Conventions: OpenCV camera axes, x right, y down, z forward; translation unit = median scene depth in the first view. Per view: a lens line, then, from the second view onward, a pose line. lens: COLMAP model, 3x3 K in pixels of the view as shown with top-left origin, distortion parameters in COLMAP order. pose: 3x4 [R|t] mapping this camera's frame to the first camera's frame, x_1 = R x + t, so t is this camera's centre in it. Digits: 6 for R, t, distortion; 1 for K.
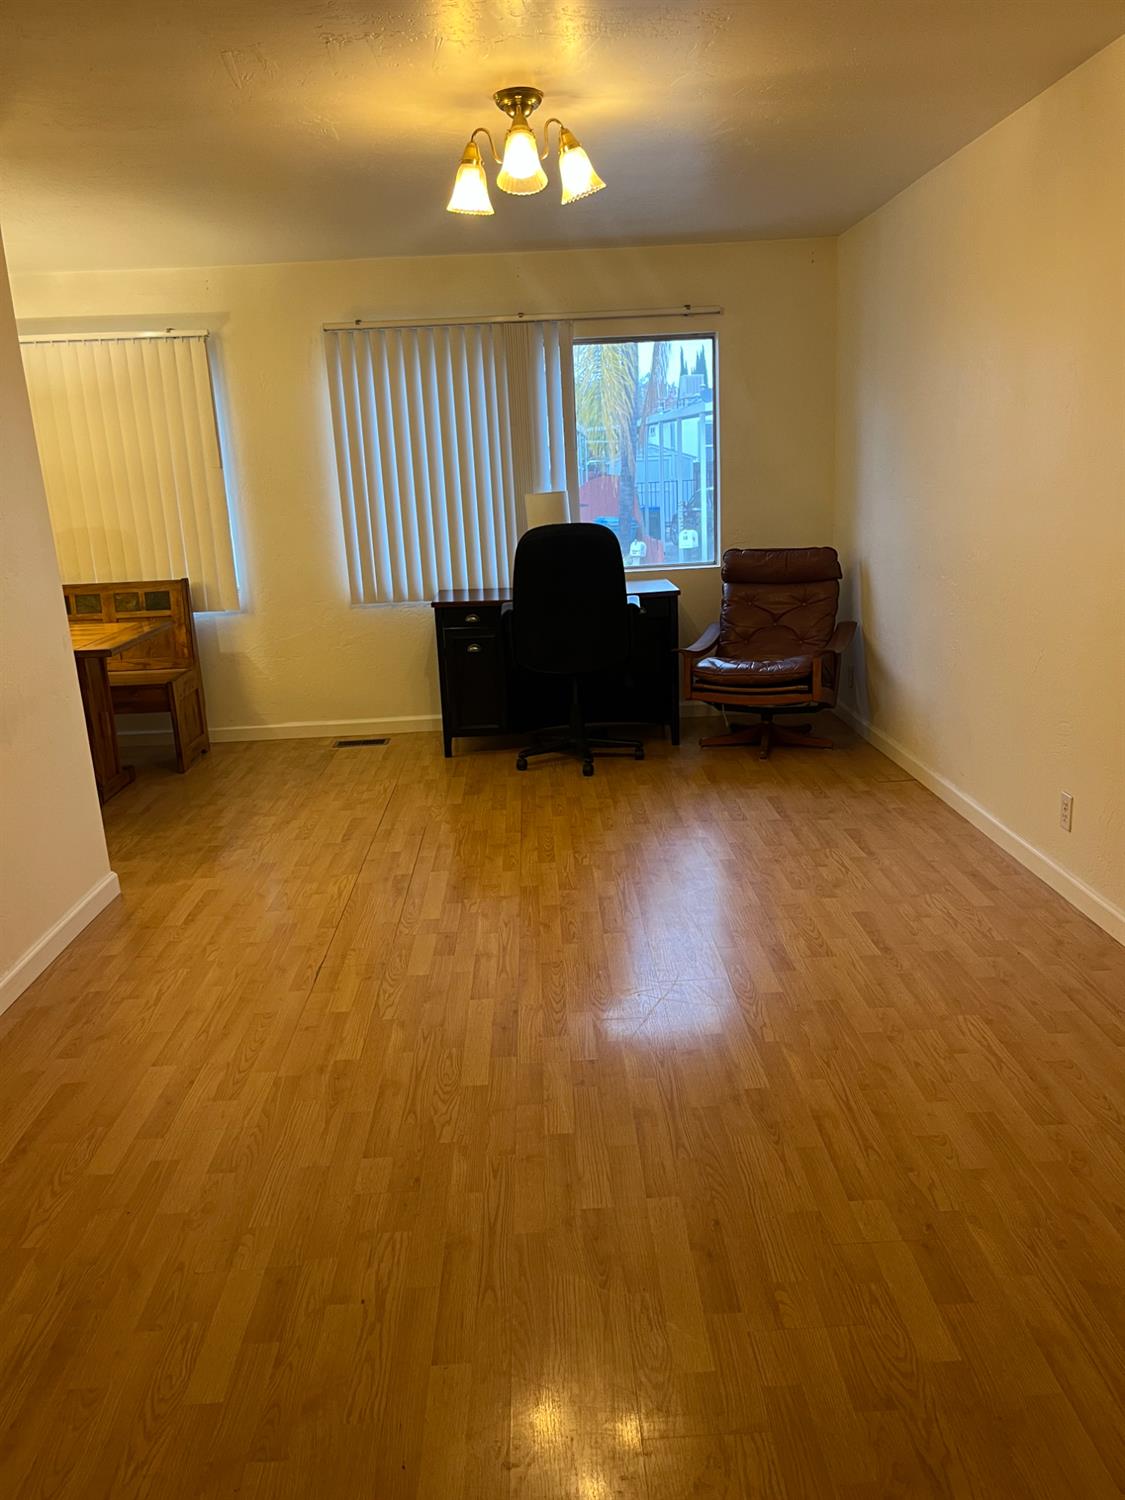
lens RADIAL K [[1142.5, 0, 561.6], [0, 1142.5, 772.9], [0, 0, 1]] dist [0.032958, 0.000349]
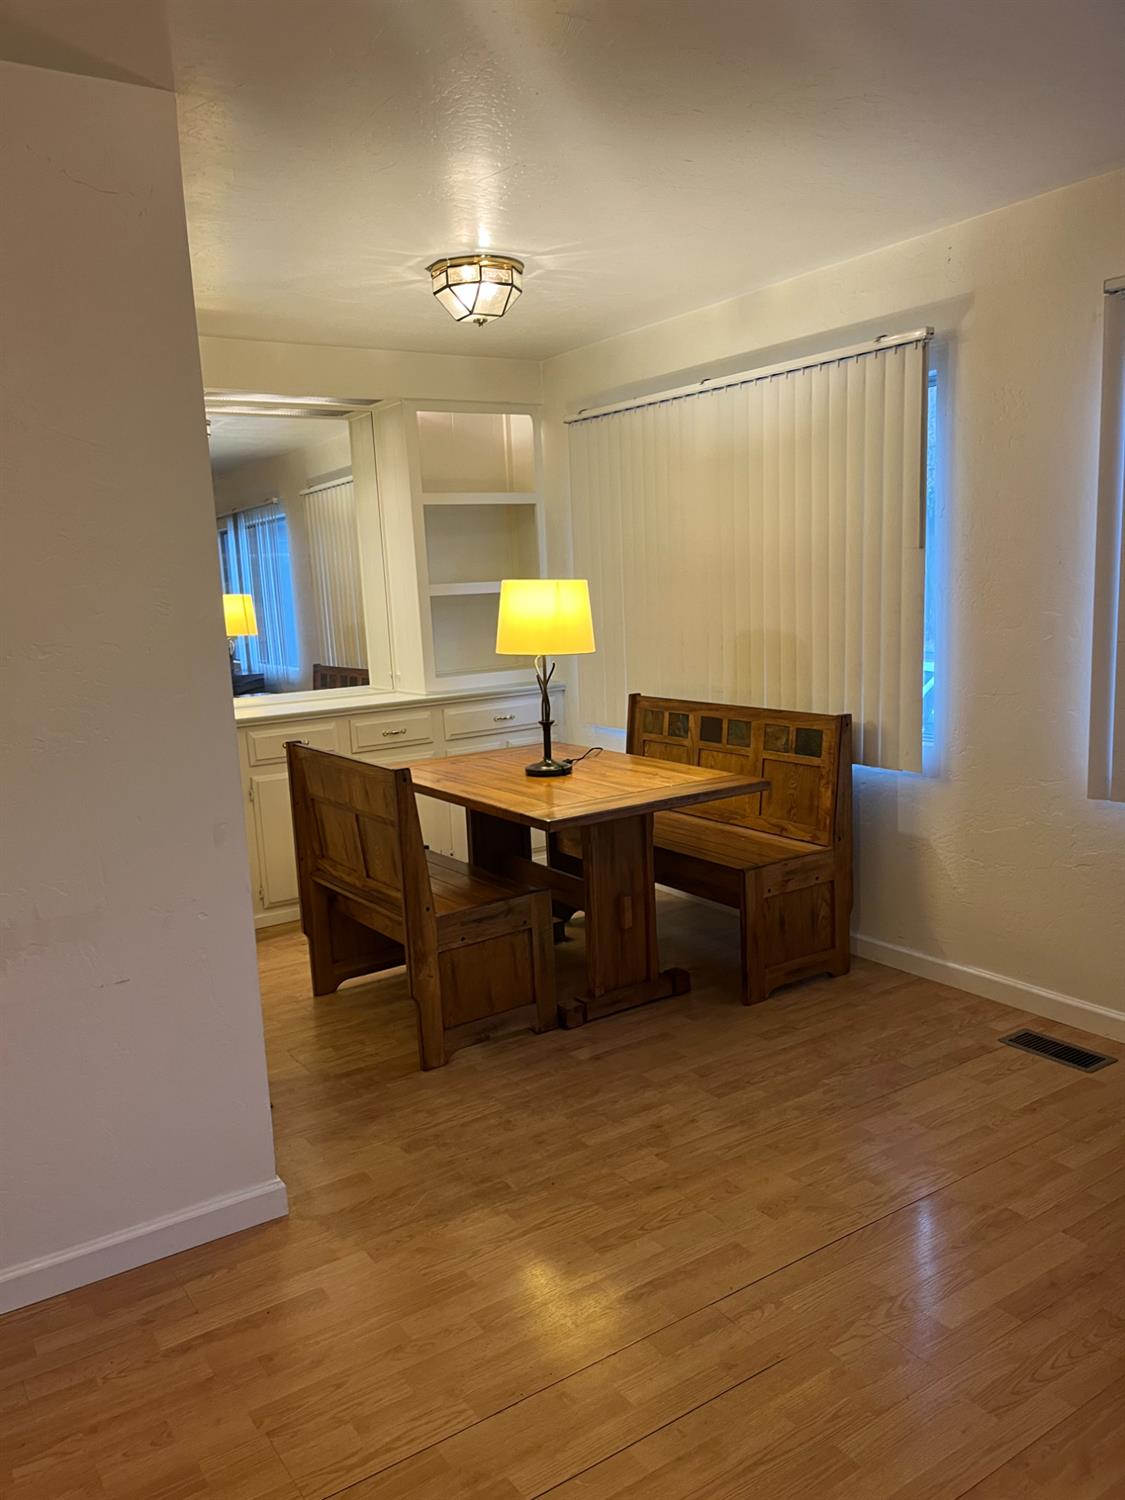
lens RADIAL K [[1142.5, 0, 561.6], [0, 1142.5, 772.9], [0, 0, 1]] dist [0.032958, 0.000349]
pose [[0.529158, 0.169595, -0.831402, 0.135819], [-0.202812, 0.976702, 0.070151, -0.150556], [0.823929, 0.131498, 0.551226, 0.511920]]
